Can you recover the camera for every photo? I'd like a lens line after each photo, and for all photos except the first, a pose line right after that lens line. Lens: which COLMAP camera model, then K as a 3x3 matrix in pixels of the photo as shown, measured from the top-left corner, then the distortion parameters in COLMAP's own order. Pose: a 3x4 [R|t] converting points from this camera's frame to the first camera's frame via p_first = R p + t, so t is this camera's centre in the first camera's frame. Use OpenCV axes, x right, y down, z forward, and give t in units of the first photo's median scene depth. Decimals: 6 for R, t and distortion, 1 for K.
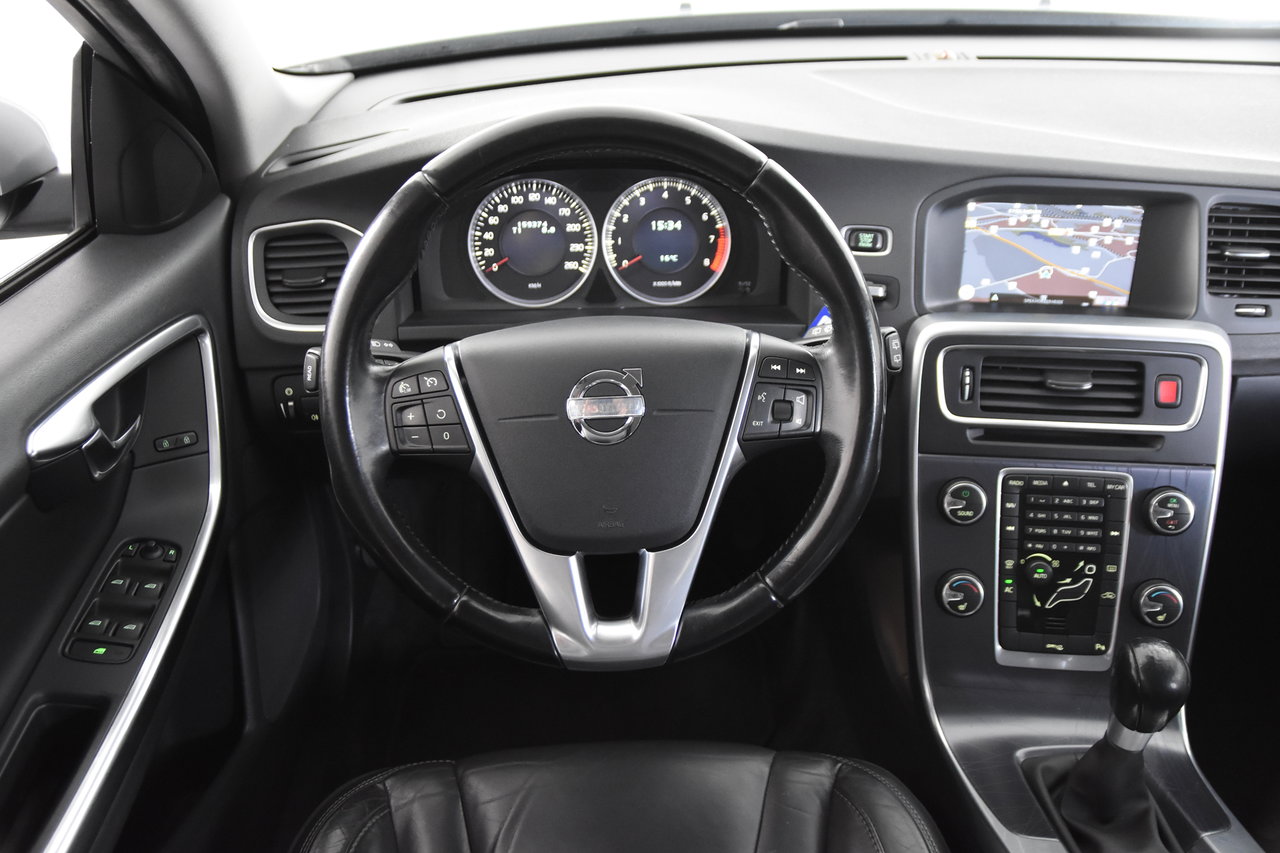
lens RADIAL K [[1051.4, 0, 634.9], [0, 1051.4, 434.6], [0, 0, 1]] dist [-0.111325, 0.141070]
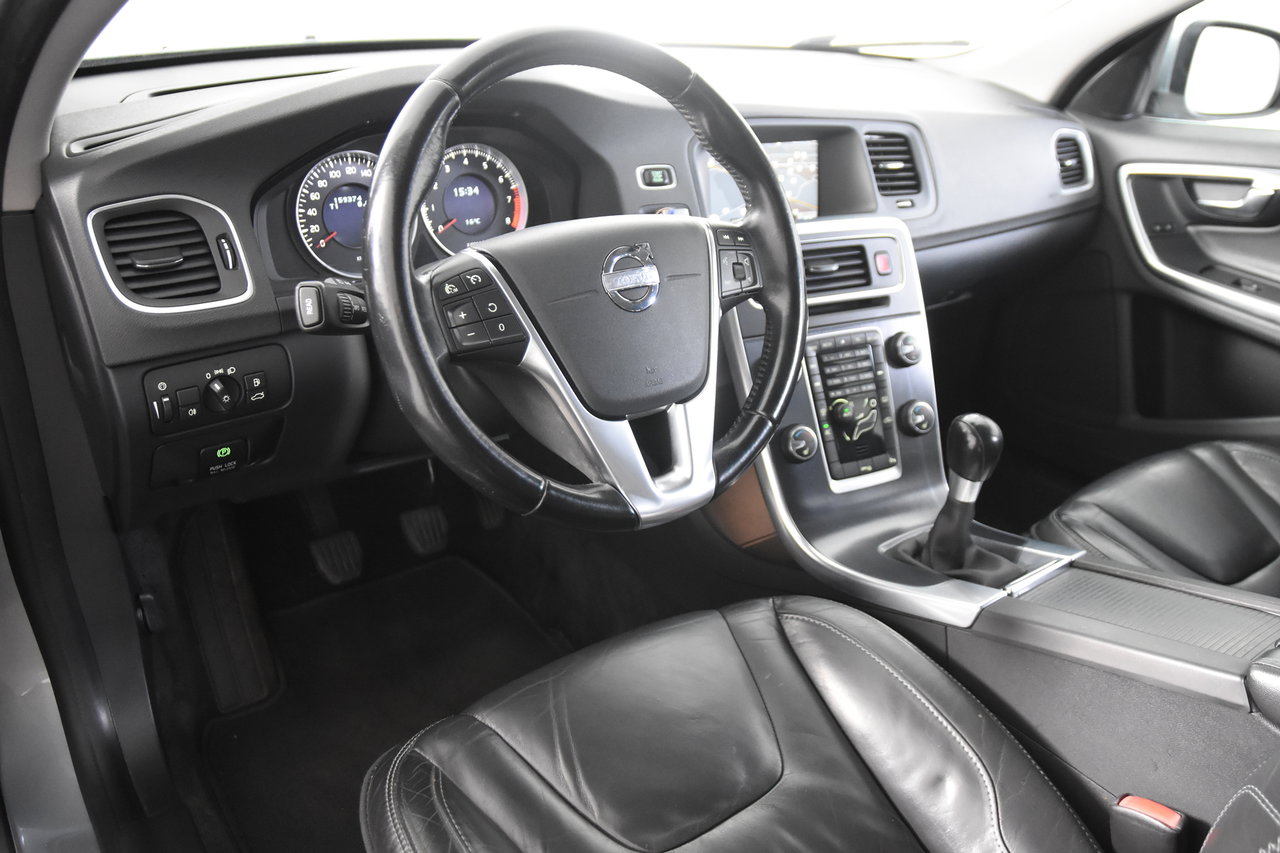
lens RADIAL K [[1051.4, 0, 634.9], [0, 1051.4, 434.6], [0, 0, 1]] dist [-0.111325, 0.141070]
pose [[0.818568, -0.191929, 0.541397, -0.497281], [0.247549, 0.968380, -0.030986, 0.128634], [-0.518331, 0.159386, 0.840196, 0.054964]]
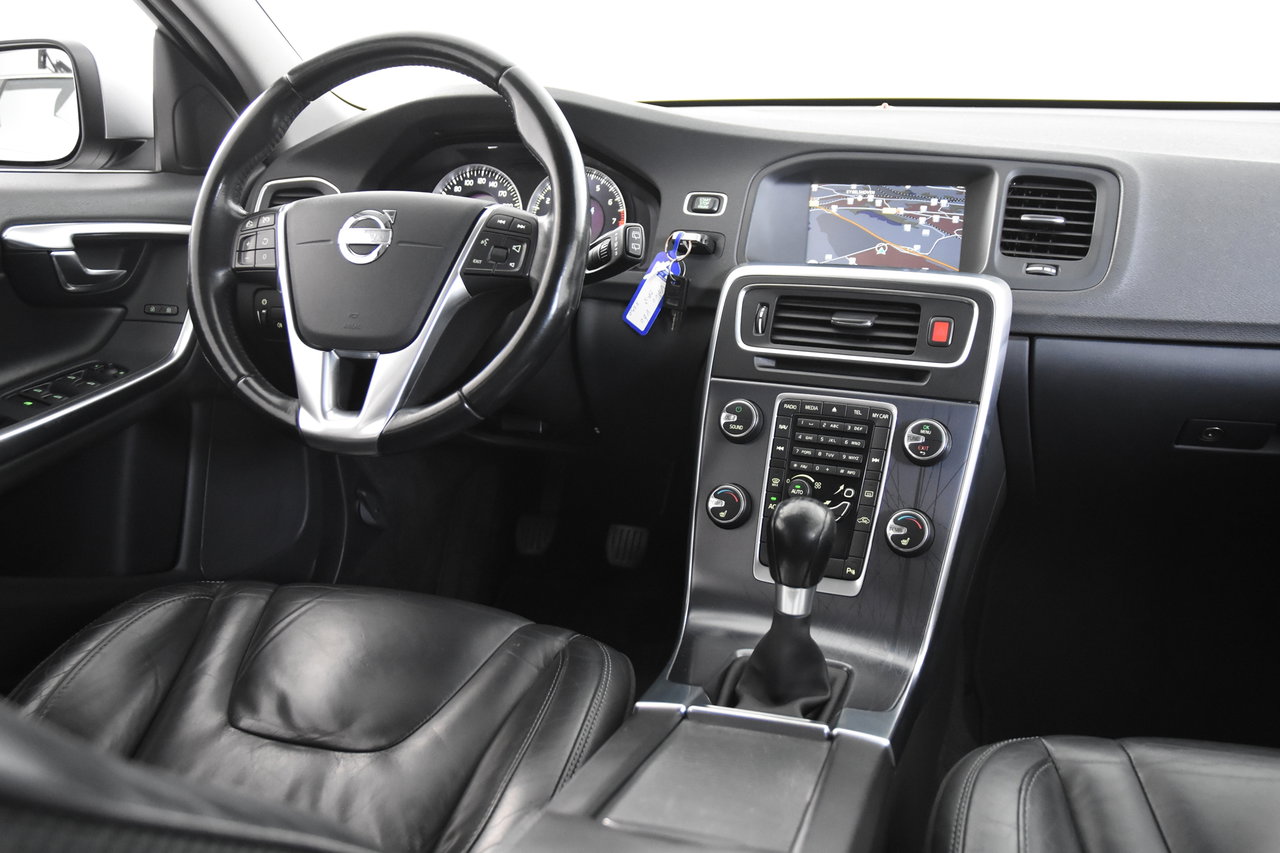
lens RADIAL K [[1063.1, 0, 646.3], [0, 1063.1, 425.5], [0, 0, 1]] dist [-0.070112, 0.006112]
pose [[0.947940, 0.101317, -0.301901, 0.533650], [-0.172554, 0.960218, -0.219560, 0.315342], [0.267645, 0.260224, 0.927712, -0.042850]]
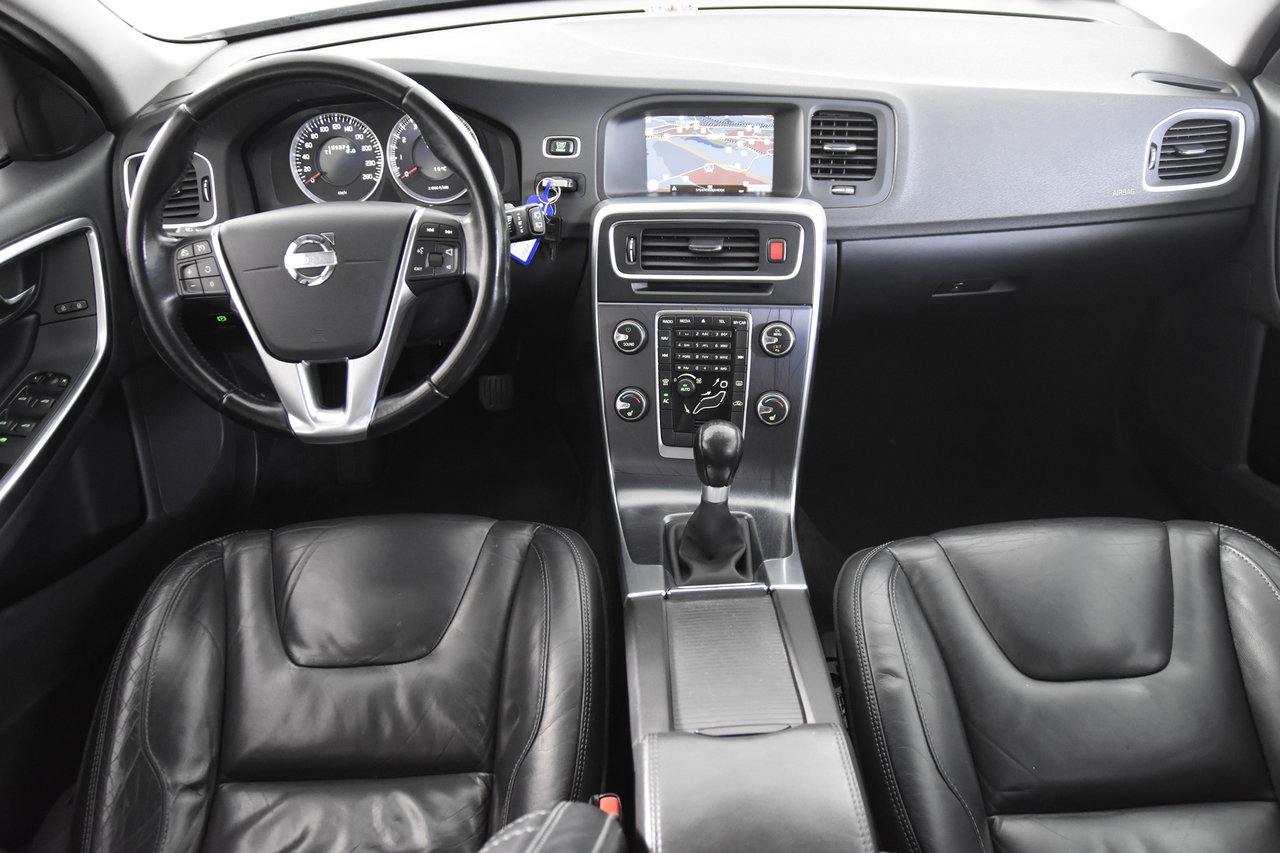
lens RADIAL K [[934.6, 0, 640.0], [0, 934.6, 426.5], [0, 0, 1]] dist [-0.129639, 0.100072]
pose [[0.999548, -0.018356, -0.023813, 0.341708], [0.019898, 0.997605, 0.066240, 0.097384], [0.022540, -0.066683, 0.997520, -0.215943]]
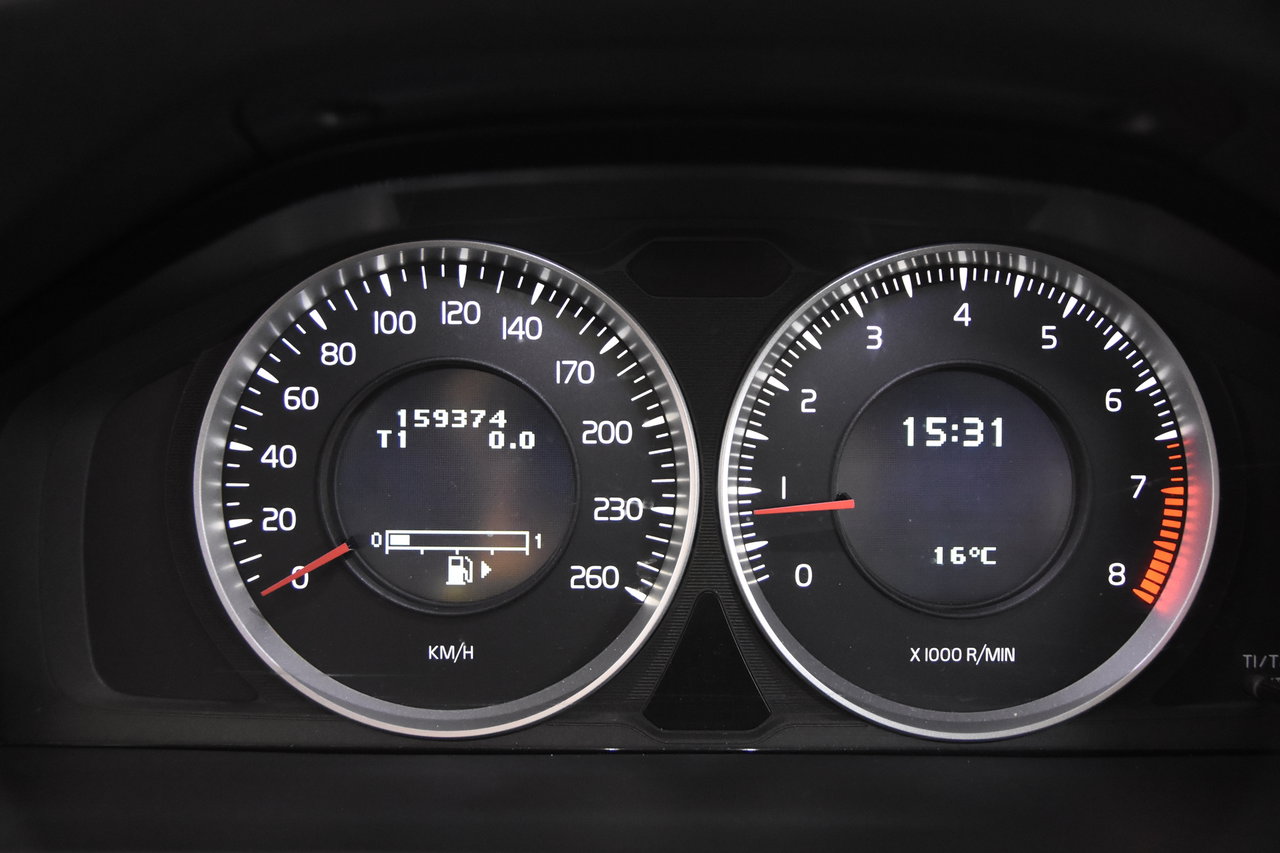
lens RADIAL K [[1359.8, 0, 640.0], [0, 1359.8, 426.5], [0, 0, 1]] dist [-0.022325, -0.006288]
pose [[0.999664, 0.017582, -0.019033, -0.047681], [-0.021444, 0.973699, -0.226826, -0.132459], [0.014545, 0.227158, 0.973749, 0.723497]]
